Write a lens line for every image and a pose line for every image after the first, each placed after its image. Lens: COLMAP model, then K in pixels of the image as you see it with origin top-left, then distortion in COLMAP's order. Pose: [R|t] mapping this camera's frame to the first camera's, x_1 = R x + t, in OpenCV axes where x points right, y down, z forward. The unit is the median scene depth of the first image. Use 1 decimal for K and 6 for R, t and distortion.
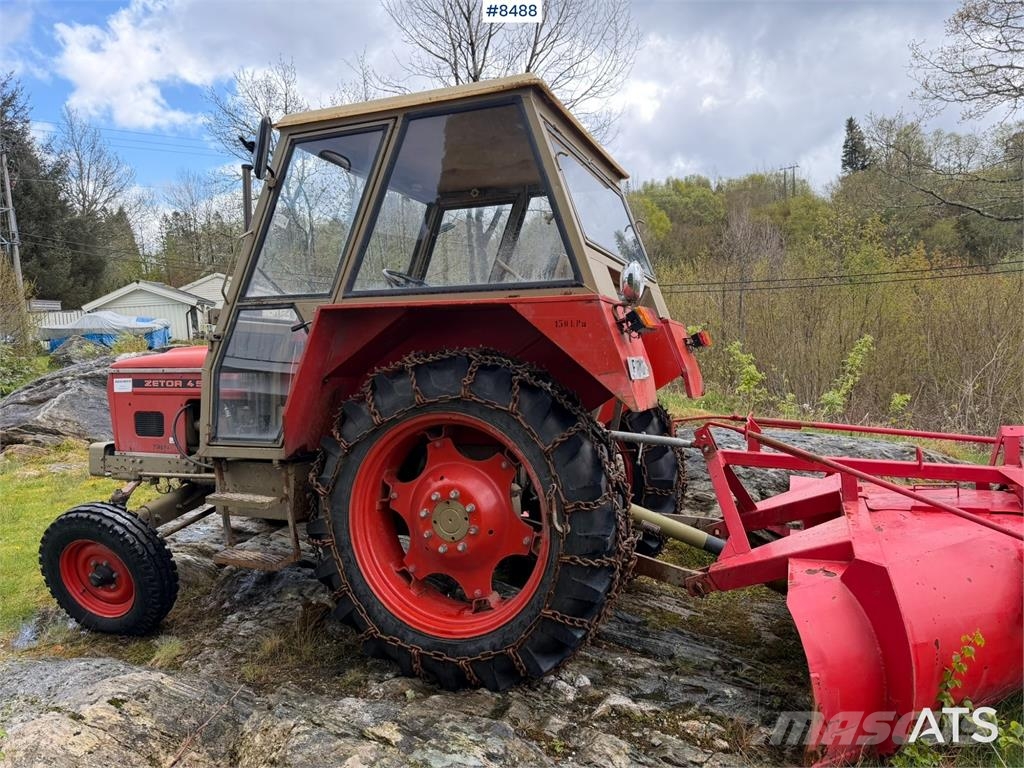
lens RADIAL K [[812.2, 0, 512.2], [0, 812.2, 383.3], [0, 0, 1]] dist [0.004476, -0.077981]
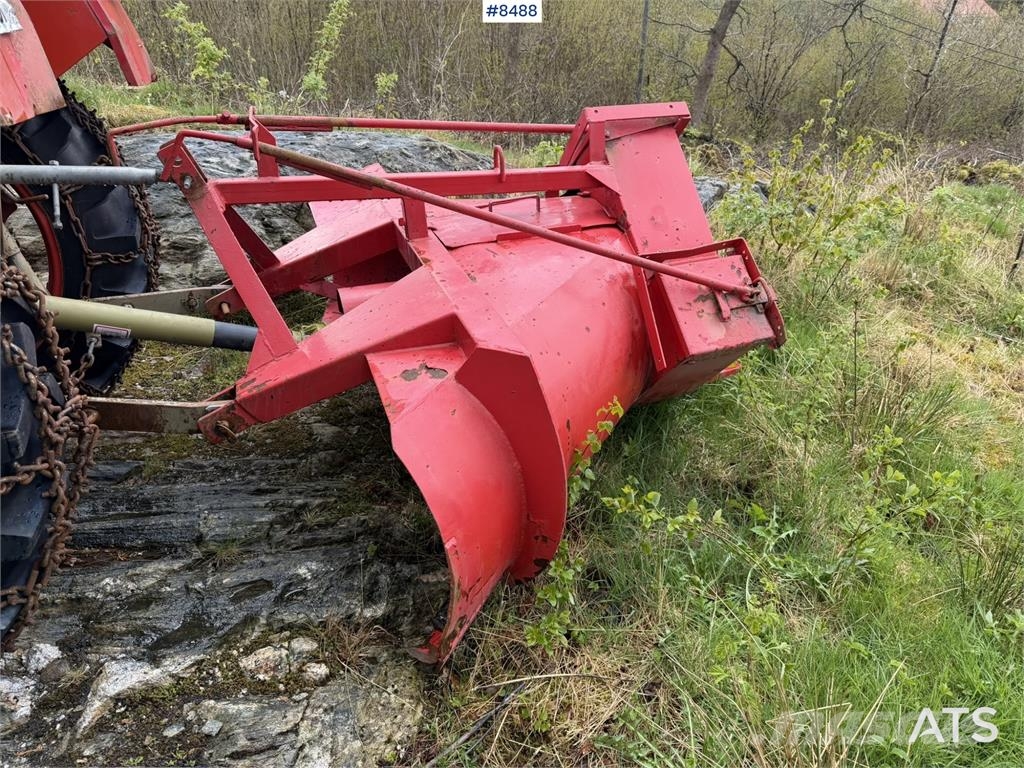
lens RADIAL K [[738.2, 0, 511.5], [0, 738.2, 376.6], [0, 0, 1]] dist [0.009917, -0.016533]
pose [[0.782397, -0.259829, 0.565989, 0.096403], [0.023417, 0.920442, 0.390177, 0.010952], [-0.622339, -0.292020, 0.726236, 0.481924]]
